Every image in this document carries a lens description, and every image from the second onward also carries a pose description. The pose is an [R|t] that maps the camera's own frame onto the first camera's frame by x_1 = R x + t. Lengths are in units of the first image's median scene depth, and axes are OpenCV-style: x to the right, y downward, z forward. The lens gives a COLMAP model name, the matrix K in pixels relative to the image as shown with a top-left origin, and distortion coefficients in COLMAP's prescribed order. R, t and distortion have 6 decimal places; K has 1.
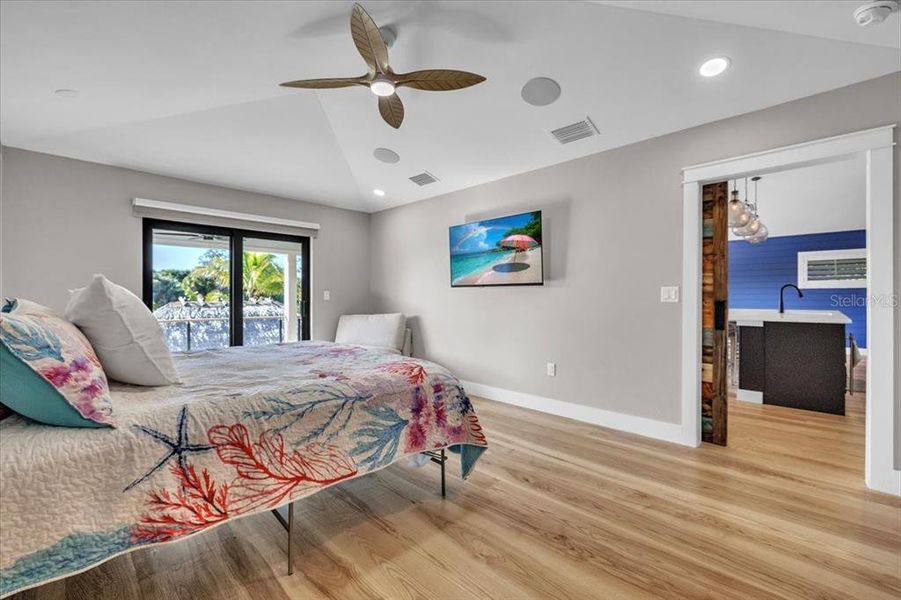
lens RADIAL K [[378.2, 0, 452.5], [0, 378.2, 296.4], [0, 0, 1]] dist [-0.004231, -0.000132]
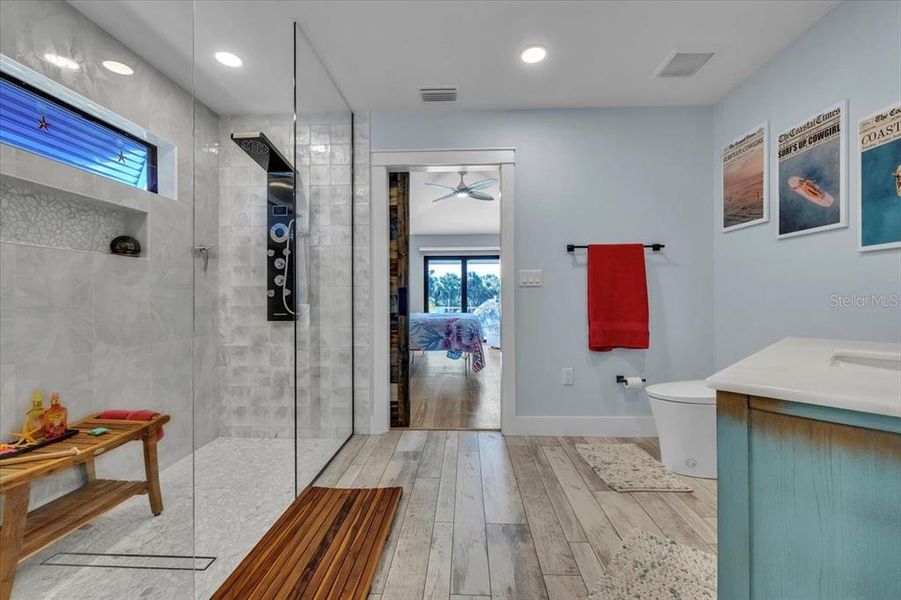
lens RADIAL K [[378.2, 0, 448.7], [0, 378.2, 299.2], [0, 0, 1]] dist [-0.004231, -0.000132]
pose [[0.661956, -0.003770, -0.749533, 1.676348], [0.010472, 0.999936, 0.004218, 0.056814], [0.749470, -0.010641, 0.661953, -0.609574]]
